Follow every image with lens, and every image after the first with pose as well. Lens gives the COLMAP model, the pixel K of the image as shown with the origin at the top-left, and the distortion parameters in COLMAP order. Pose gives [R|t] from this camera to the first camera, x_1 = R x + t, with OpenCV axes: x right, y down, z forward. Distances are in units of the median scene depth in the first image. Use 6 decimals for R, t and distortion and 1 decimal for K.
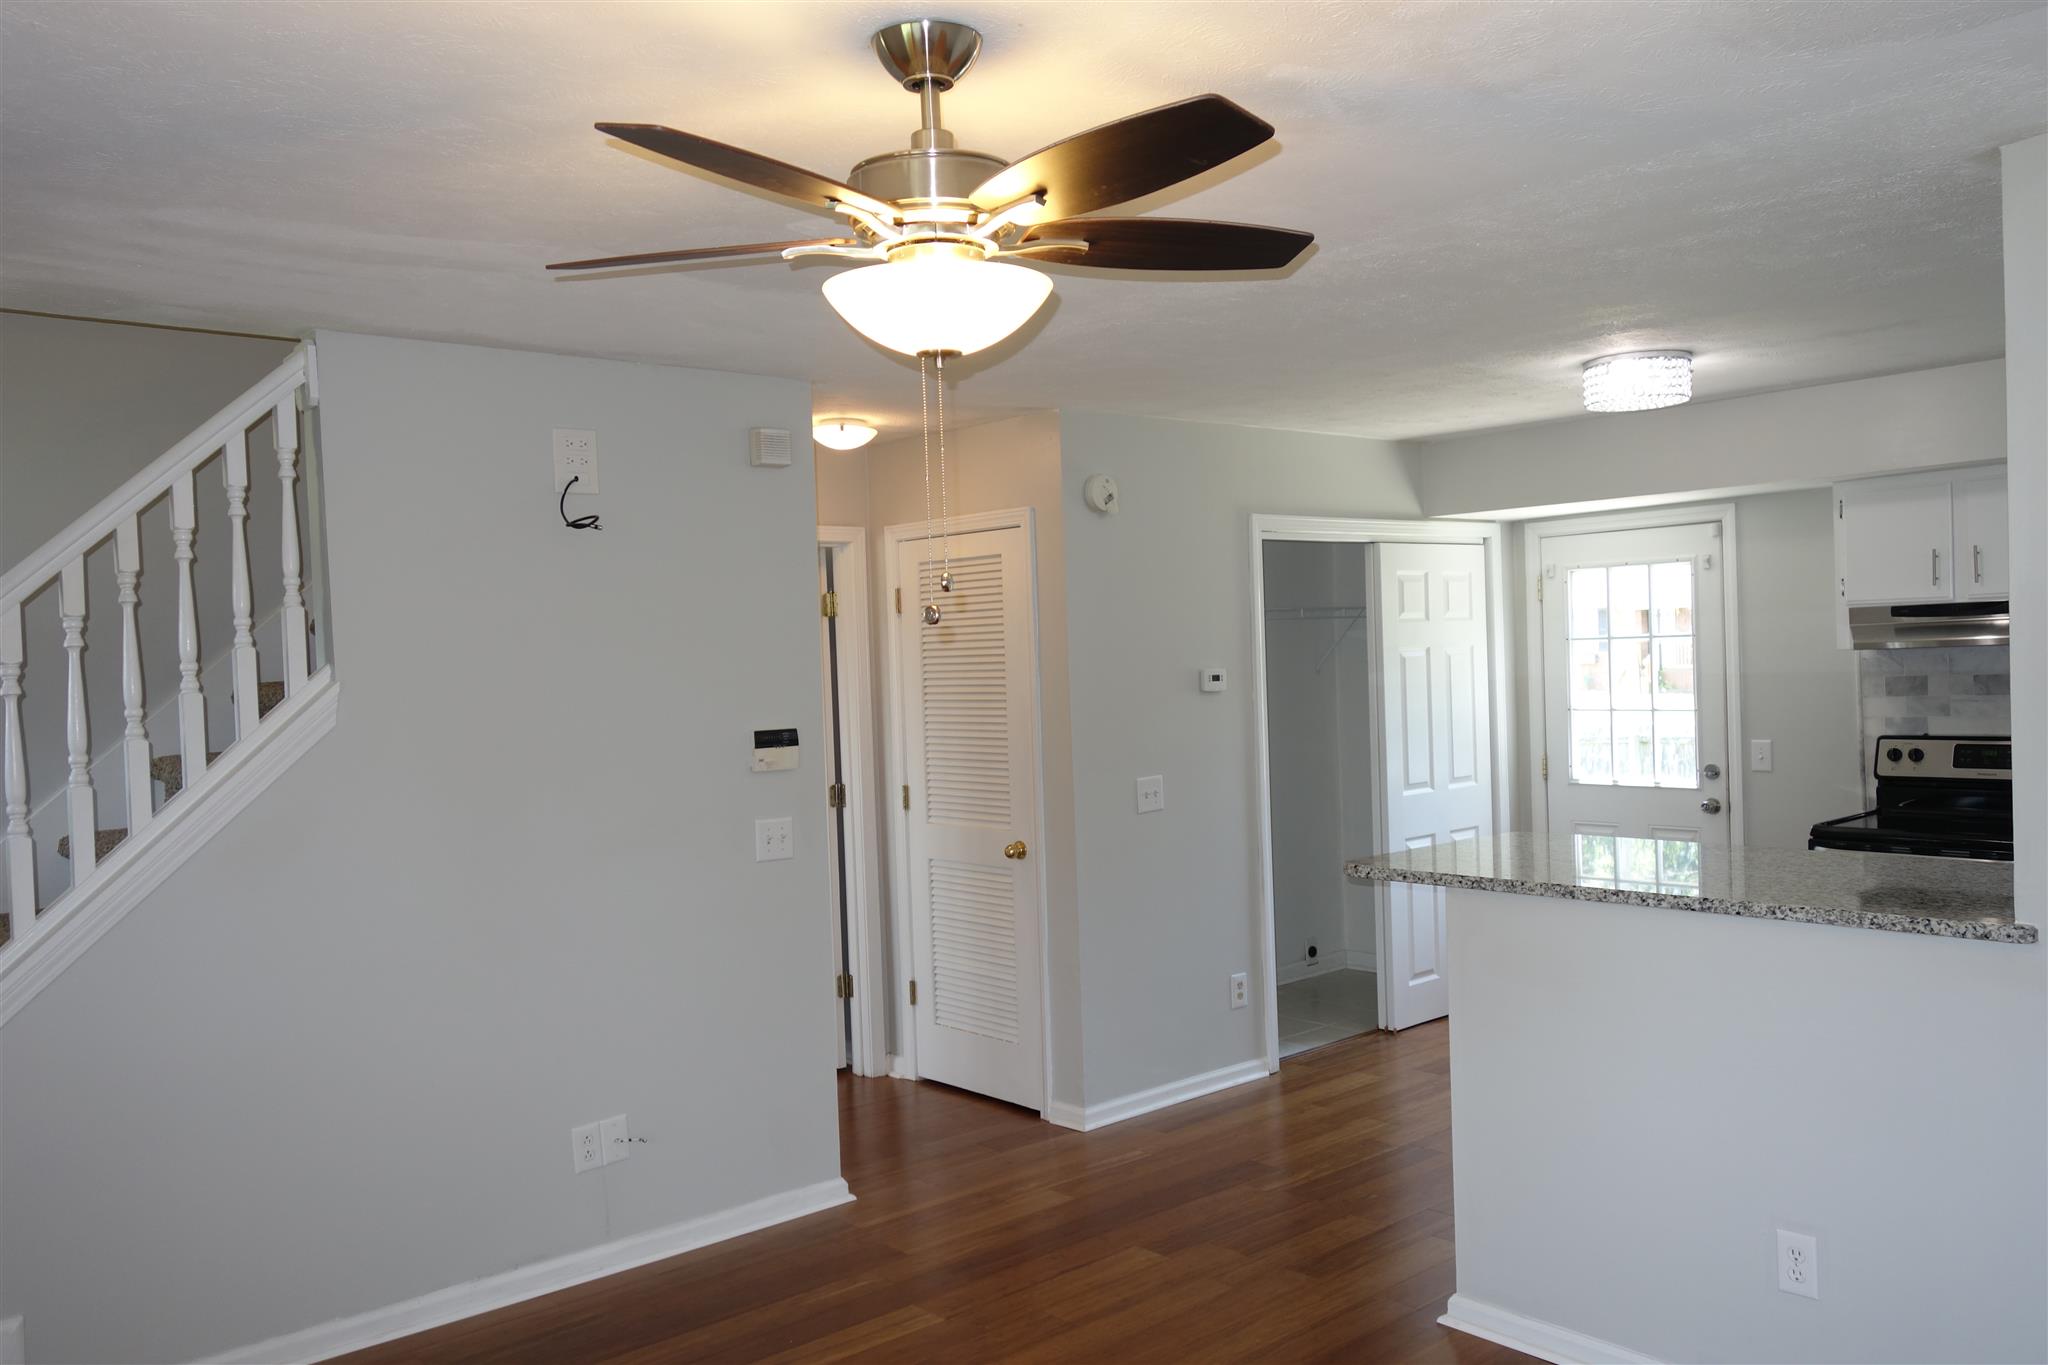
lens RADIAL K [[1608.8, 0, 1024.0], [0, 1608.8, 682.5], [0, 0, 1]] dist [0.022211, 0.004551]
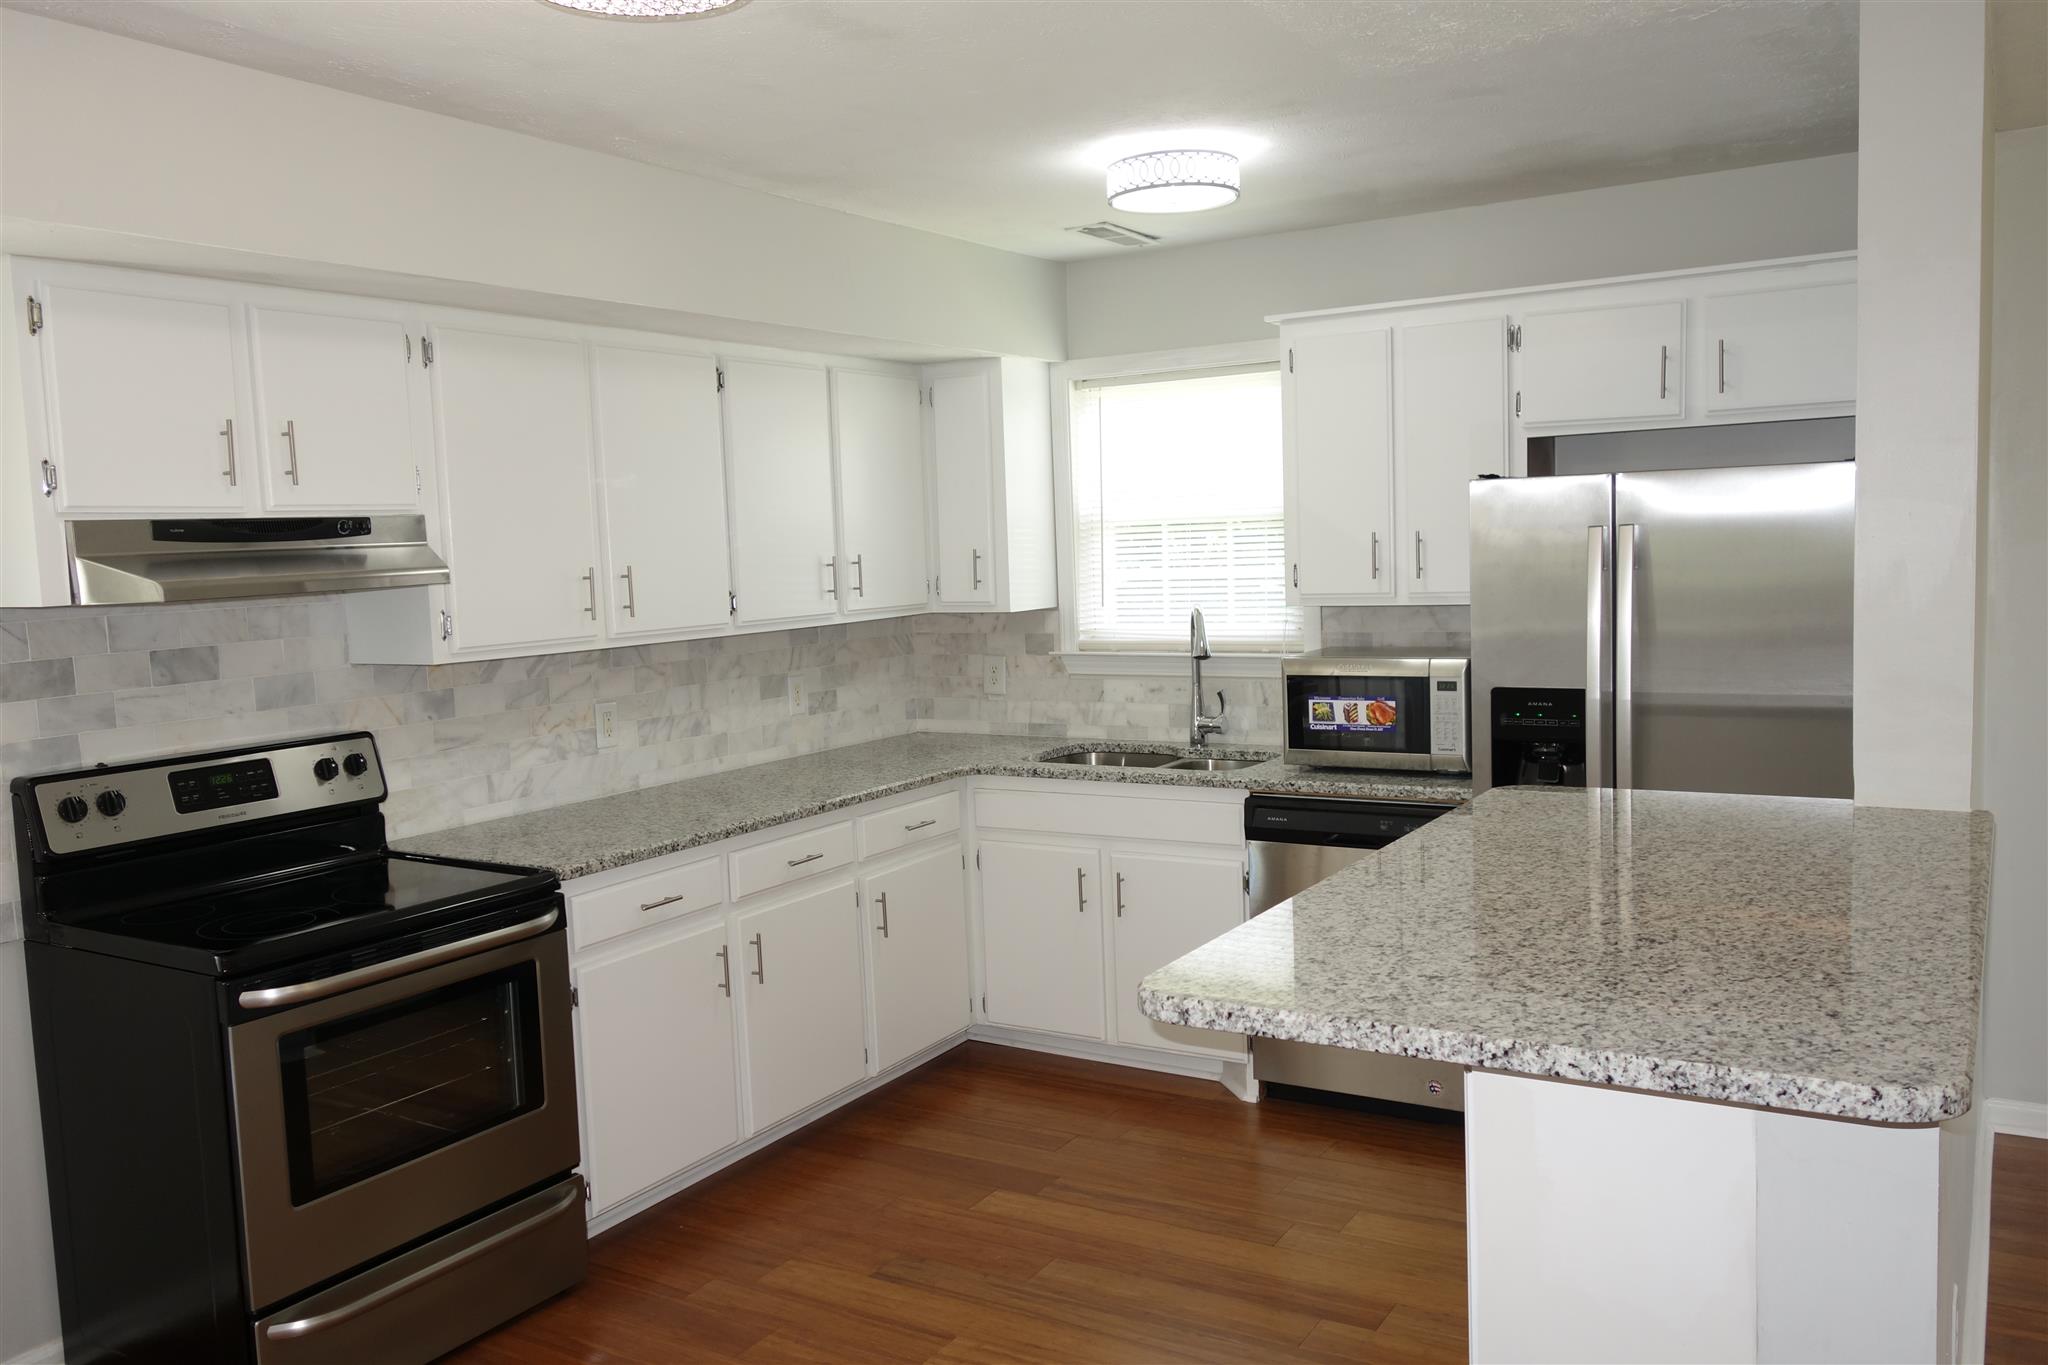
lens RADIAL K [[1608.8, 0, 1024.0], [0, 1608.8, 682.5], [0, 0, 1]] dist [0.022211, 0.004551]
pose [[-0.322369, -0.029806, 0.946145, -0.056046], [0.072533, 0.995788, 0.056083, -0.003447], [-0.943831, 0.086706, -0.318849, 0.907449]]
